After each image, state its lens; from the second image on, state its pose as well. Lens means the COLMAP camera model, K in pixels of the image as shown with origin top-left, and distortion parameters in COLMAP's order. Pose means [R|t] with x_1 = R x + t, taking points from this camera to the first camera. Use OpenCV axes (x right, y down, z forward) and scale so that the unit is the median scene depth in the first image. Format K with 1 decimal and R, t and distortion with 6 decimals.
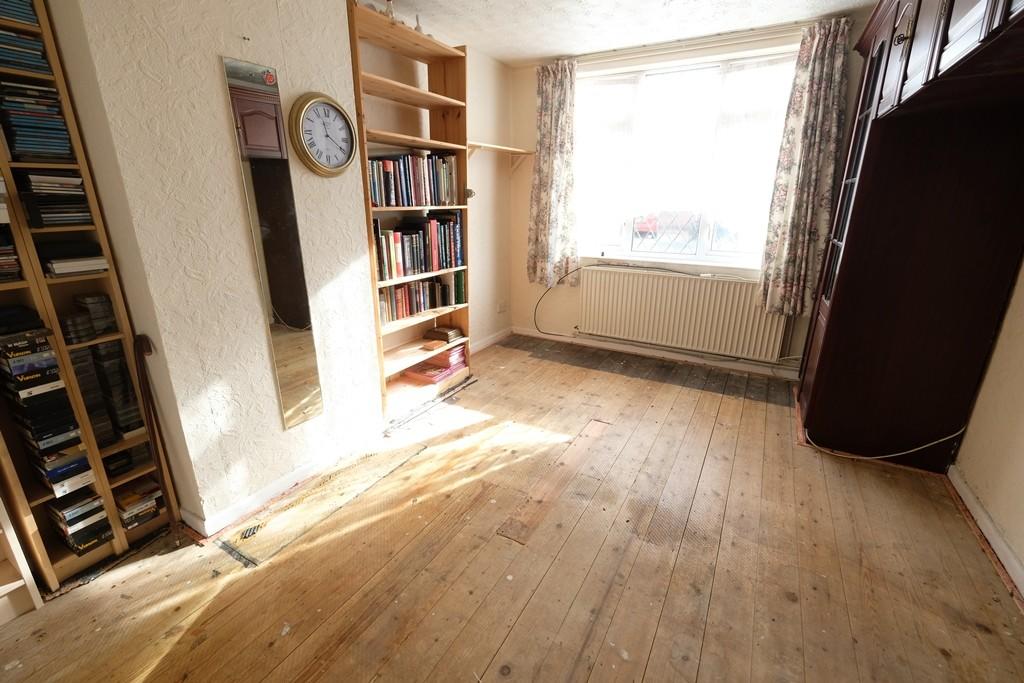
lens RADIAL K [[442.9, 0, 511.8], [0, 442.9, 332.9], [0, 0, 1]] dist [-0.001134, -0.000001]
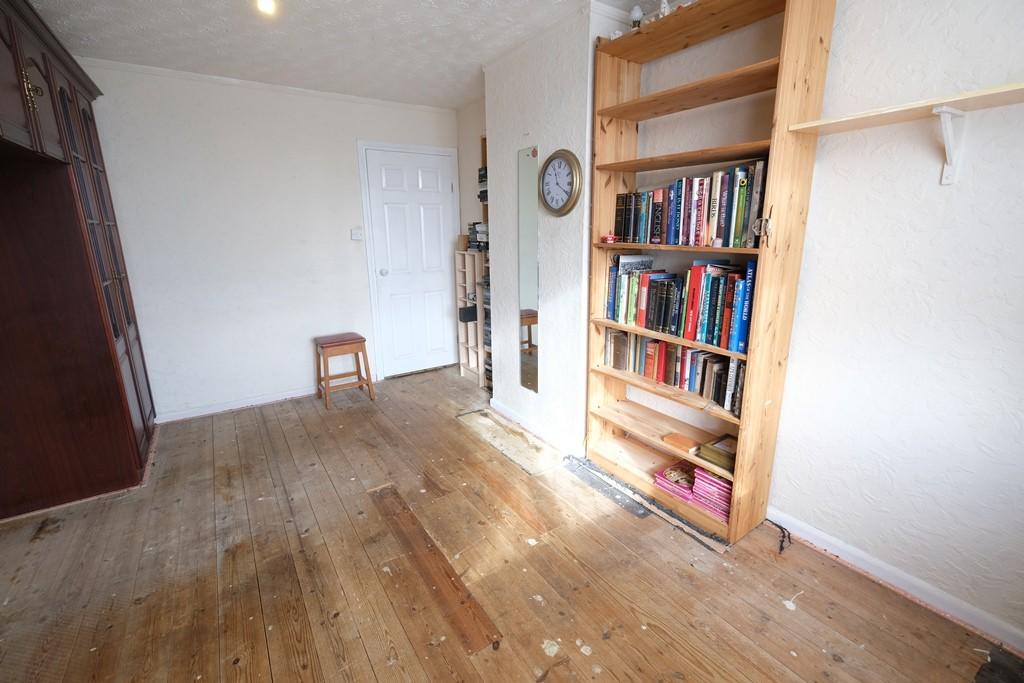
lens RADIAL K [[442.9, 0, 511.8], [0, 442.9, 332.9], [0, 0, 1]] dist [-0.001134, -0.000001]
pose [[-0.438753, 0.211806, -0.873289, 0.559544], [-0.256636, 0.901814, 0.347663, -0.326789], [0.861181, 0.376656, -0.341317, 1.027590]]
